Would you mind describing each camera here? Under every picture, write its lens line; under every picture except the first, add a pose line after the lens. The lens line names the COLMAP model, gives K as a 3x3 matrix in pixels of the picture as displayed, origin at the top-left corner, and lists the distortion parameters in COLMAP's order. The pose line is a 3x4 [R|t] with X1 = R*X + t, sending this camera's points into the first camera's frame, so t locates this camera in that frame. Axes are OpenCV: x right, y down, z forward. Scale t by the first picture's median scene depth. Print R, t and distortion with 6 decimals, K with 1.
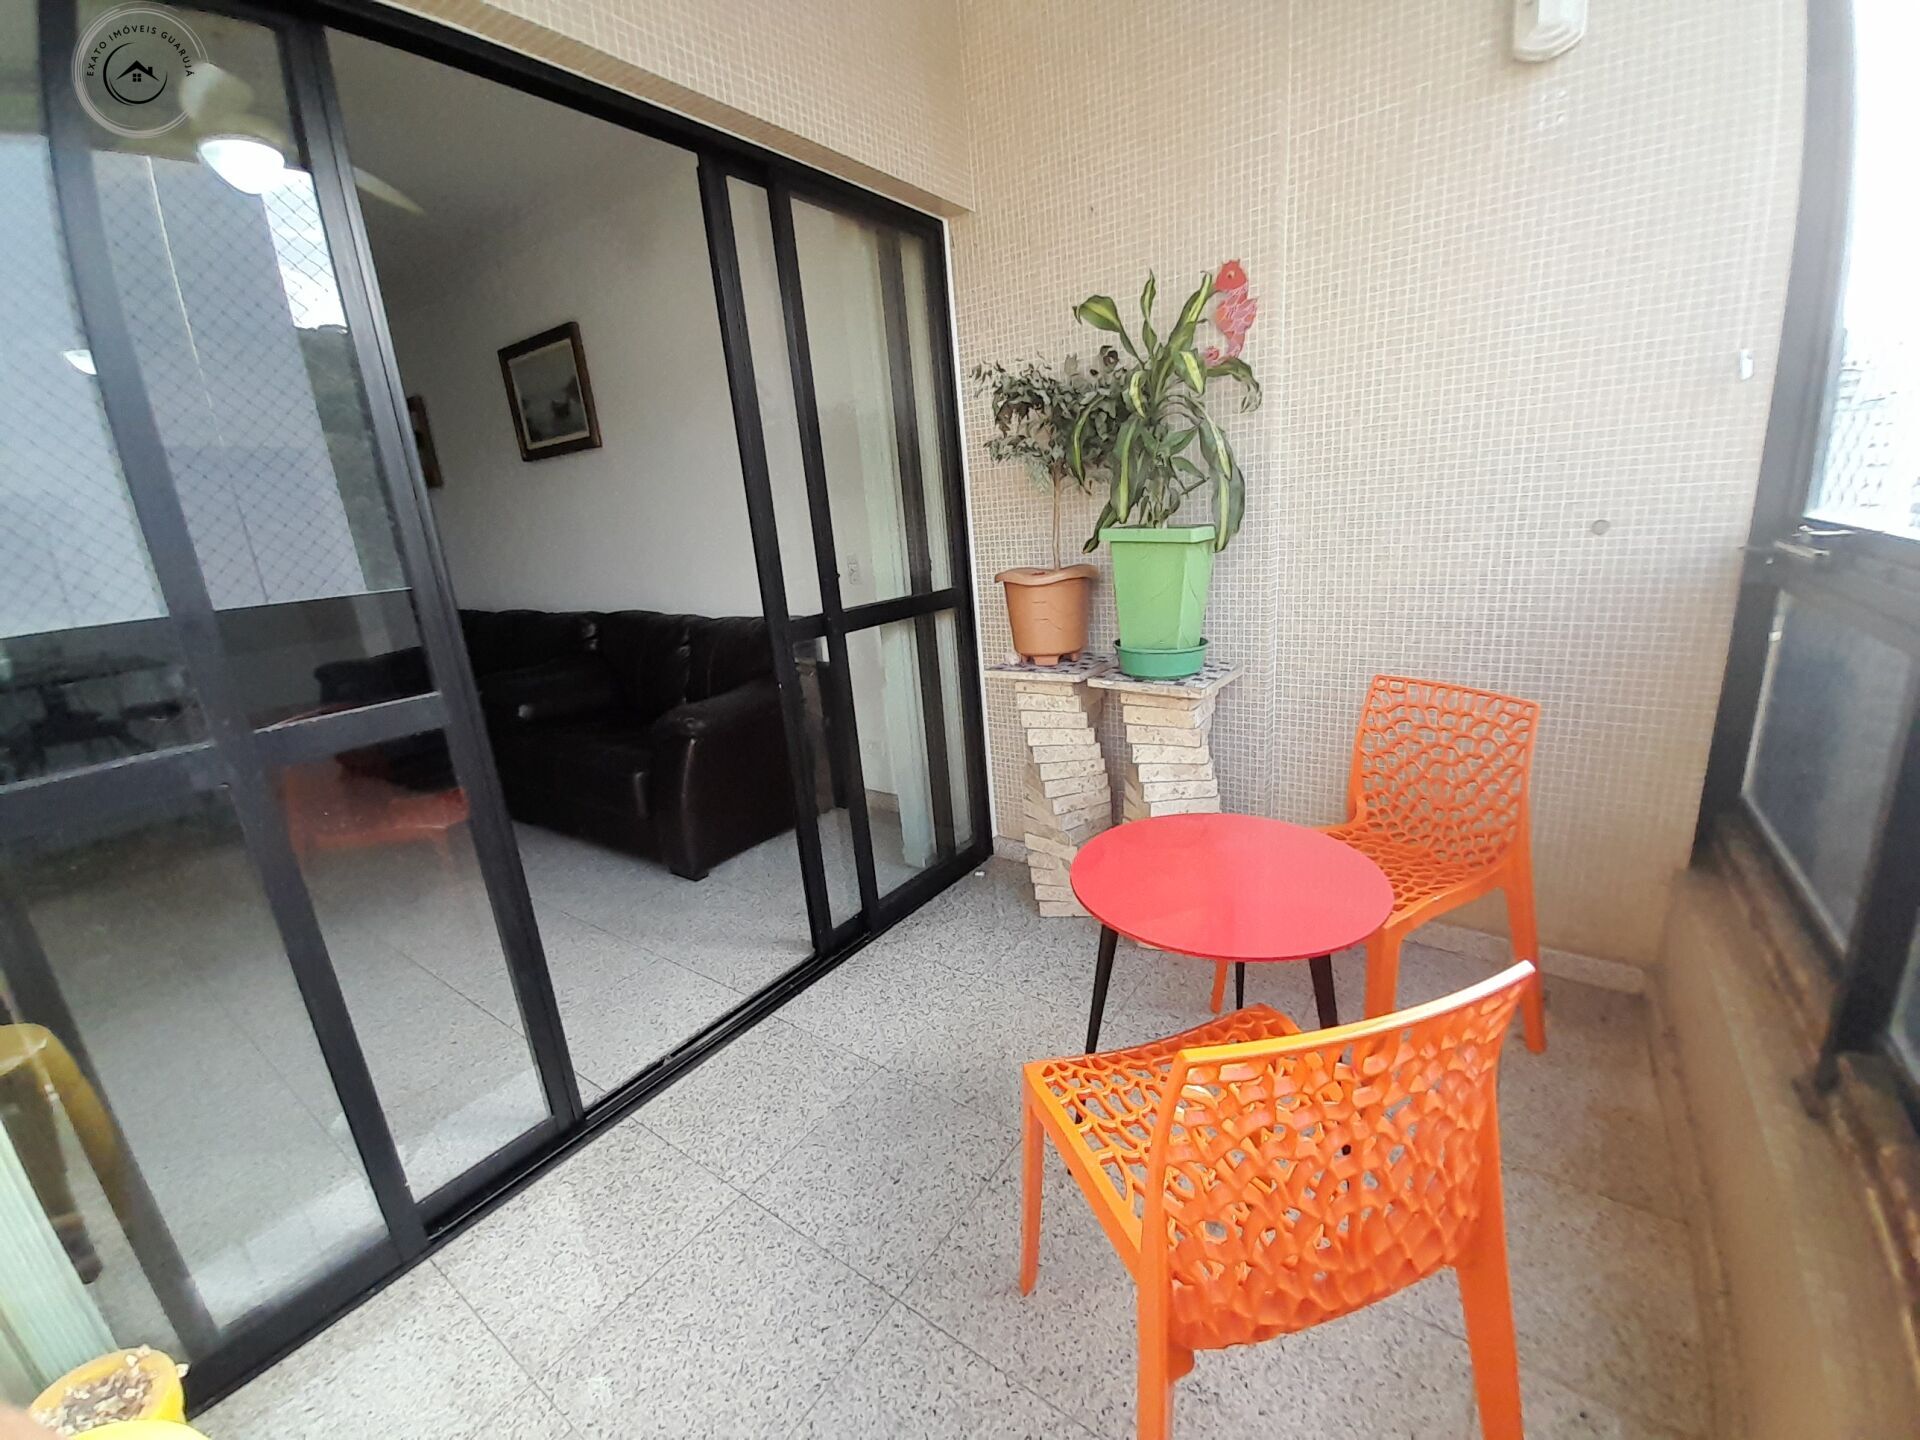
lens RADIAL K [[762.6, 0, 993.4], [0, 762.6, 710.3], [0, 0, 1]] dist [0.017430, -0.017116]
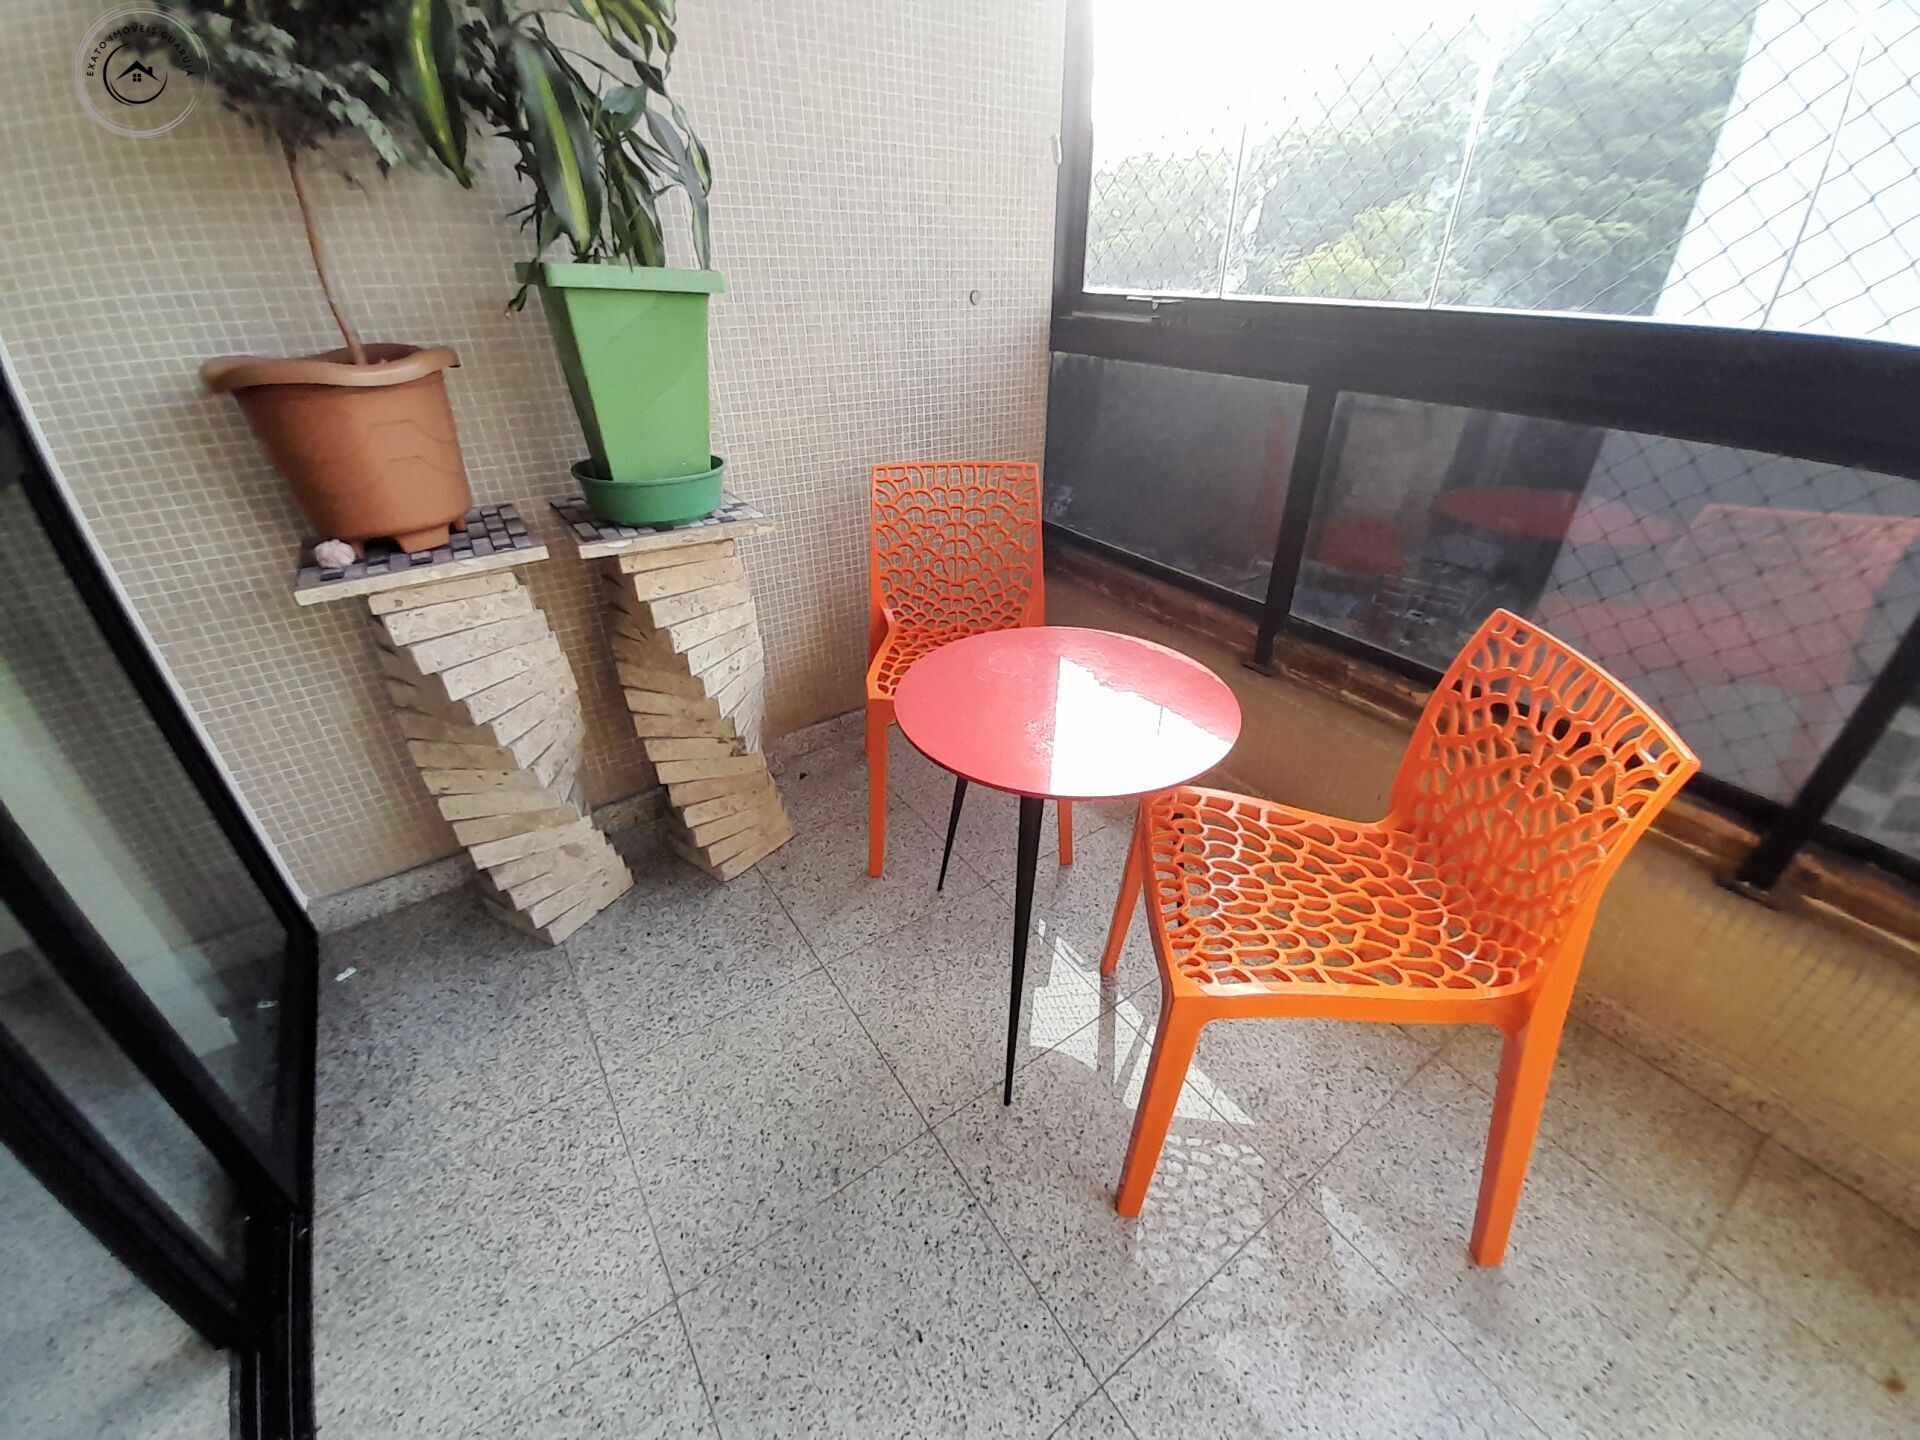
lens RADIAL K [[762.6, 0, 993.4], [0, 762.6, 710.3], [0, 0, 1]] dist [0.017430, -0.017116]
pose [[0.337406, -0.410795, 0.846997, -0.322590], [0.204537, 0.910256, 0.359997, -0.073471], [-0.918870, 0.051778, 0.391149, 0.477998]]
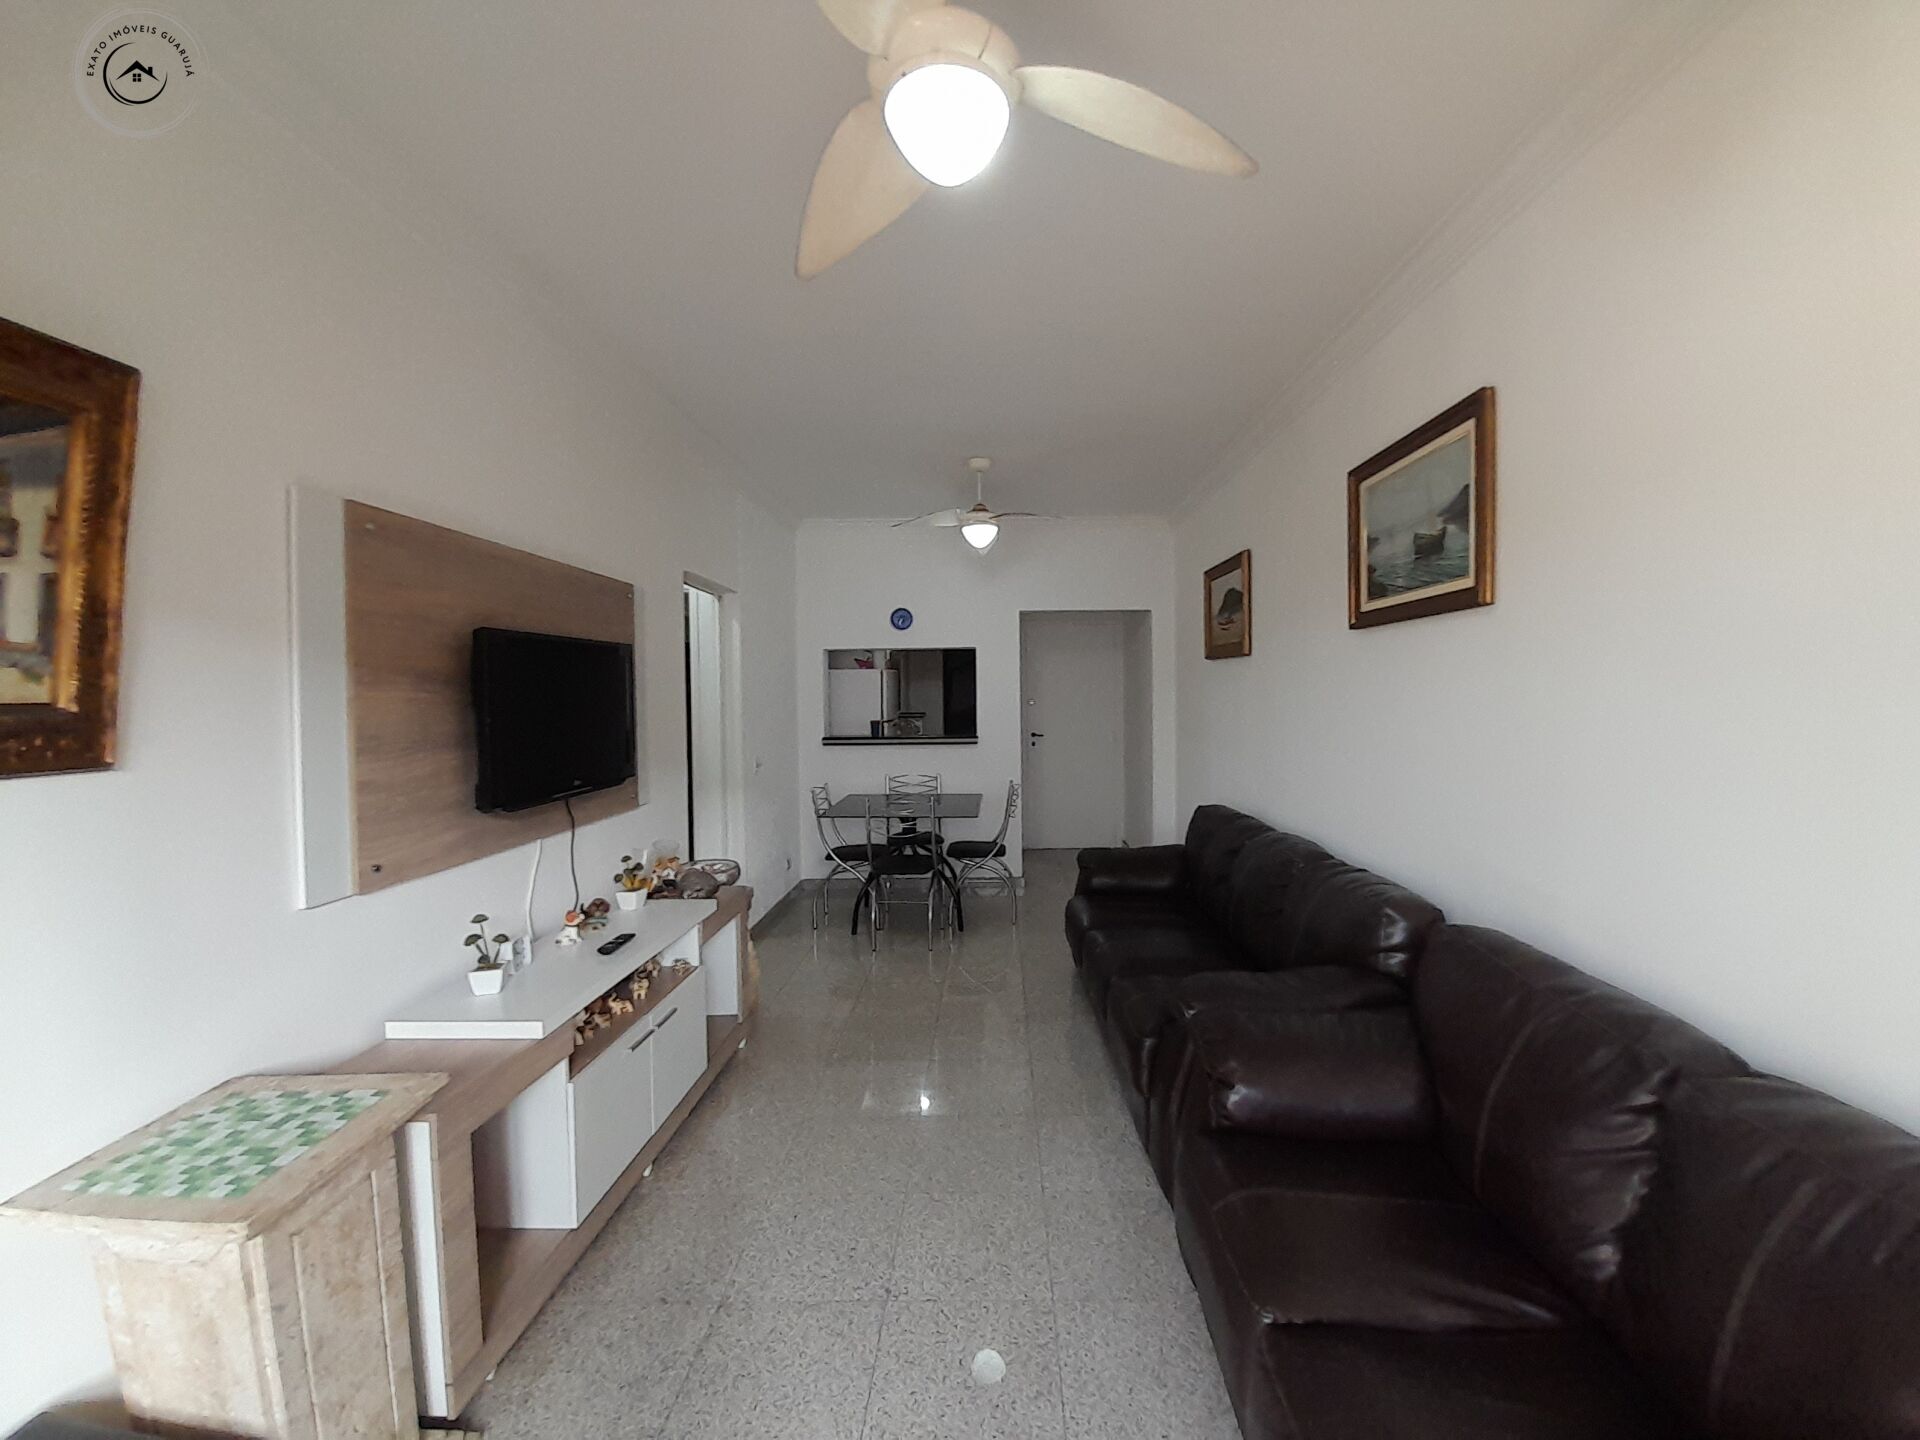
lens RADIAL K [[762.6, 0, 993.4], [0, 762.6, 710.3], [0, 0, 1]] dist [0.017430, -0.017116]
pose [[0.561600, 0.090511, -0.822443, -0.501536], [-0.244983, 0.967619, -0.060798, -0.297333], [0.790309, 0.235629, 0.565589, 0.844982]]
